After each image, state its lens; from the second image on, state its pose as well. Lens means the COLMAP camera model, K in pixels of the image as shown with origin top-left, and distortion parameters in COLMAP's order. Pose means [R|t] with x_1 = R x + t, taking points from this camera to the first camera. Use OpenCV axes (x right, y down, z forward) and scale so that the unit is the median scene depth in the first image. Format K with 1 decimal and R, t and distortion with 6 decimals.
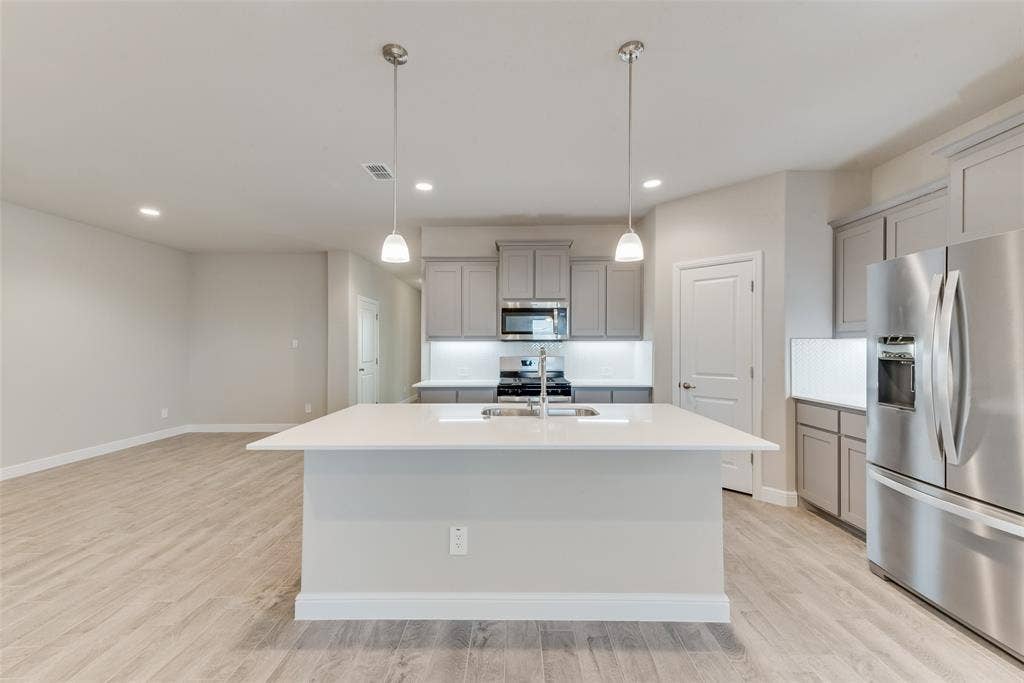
lens RADIAL K [[402.5, 0, 512.8], [0, 402.5, 340.6], [0, 0, 1]] dist [0.009301, -0.000063]
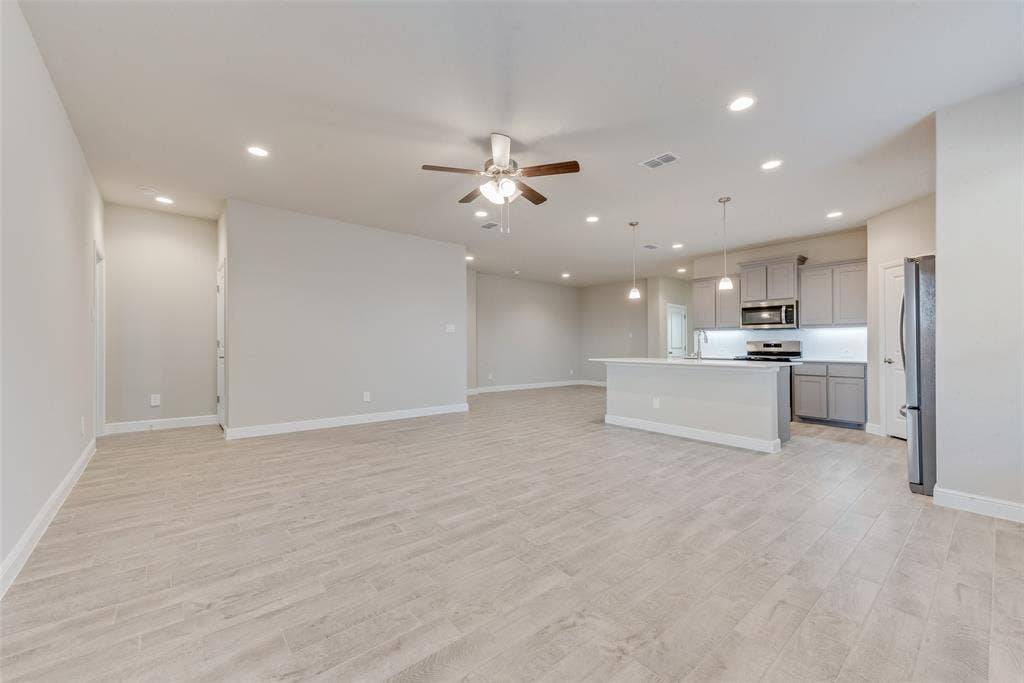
lens RADIAL K [[409.3, 0, 512.0], [0, 409.3, 340.0], [0, 0, 1]] dist [-0.000038, -0.000006]
pose [[0.656149, -0.006296, -0.754605, 0.732059], [0.004619, 0.999980, -0.004327, 0.054113], [0.754617, -0.000646, 0.656165, -0.845030]]
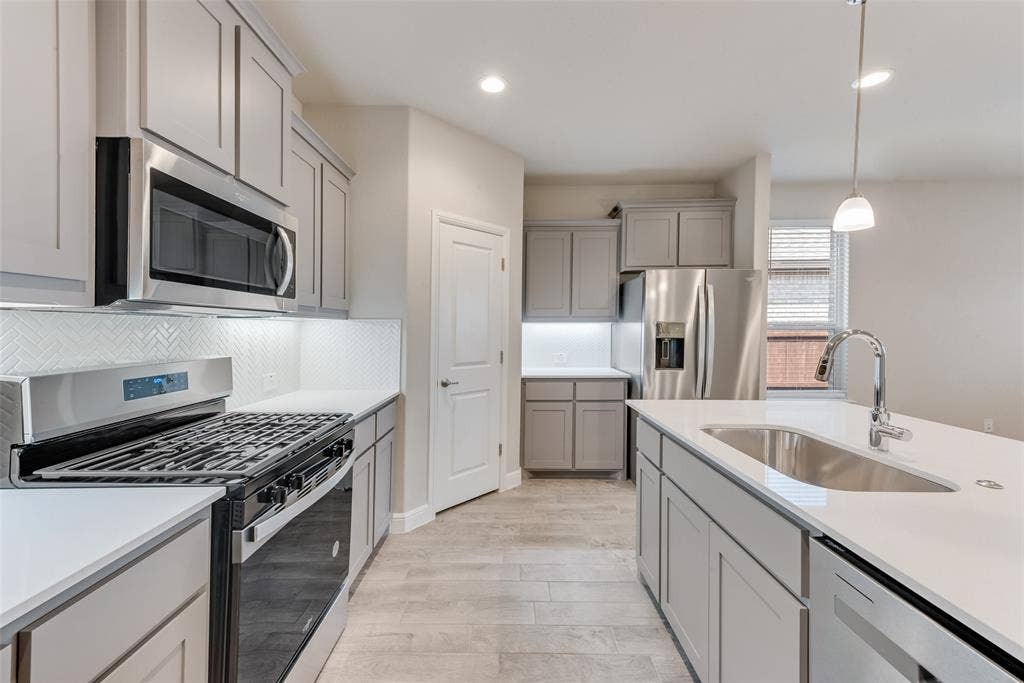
lens RADIAL K [[408.9, 0, 509.2], [0, 408.9, 332.7], [0, 0, 1]] dist [0.038898, -0.000011]
pose [[-0.009300, -0.010248, 0.999904, -0.372317], [-0.017037, 0.999804, 0.010088, 0.014045], [-0.999812, -0.016941, -0.009472, 1.059198]]
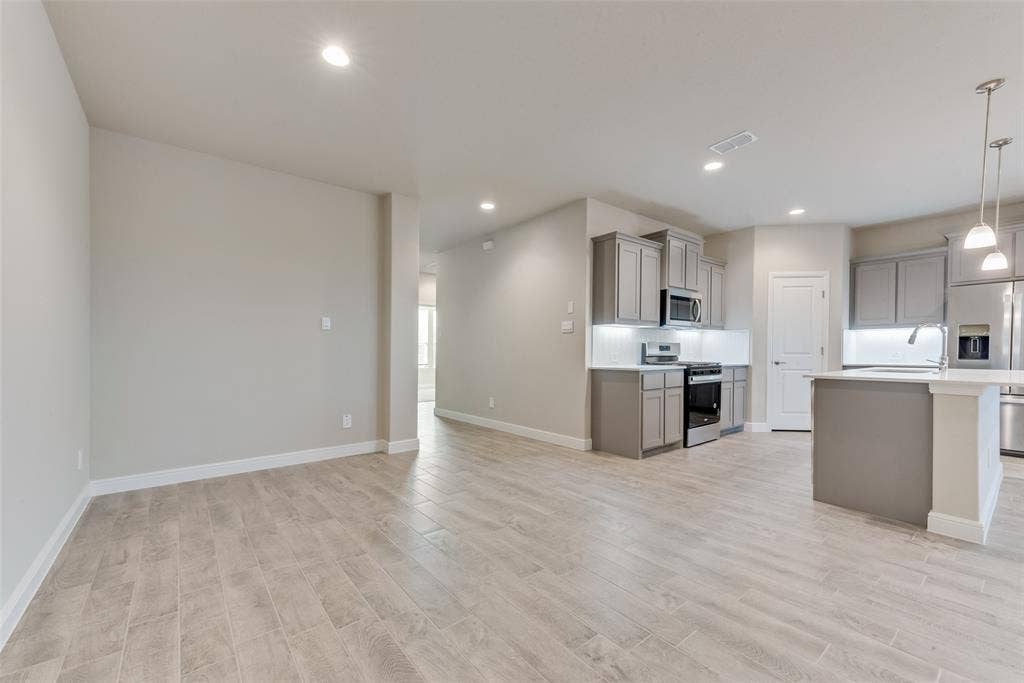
lens RADIAL K [[418.8, 0, 509.9], [0, 418.8, 346.9], [0, 0, 1]] dist [0.001675, 0.000469]
pose [[0.776152, 0.007121, 0.630506, -1.405659], [-0.010372, 0.999945, 0.001474, 0.078894], [-0.630461, -0.007684, 0.776183, 0.550387]]
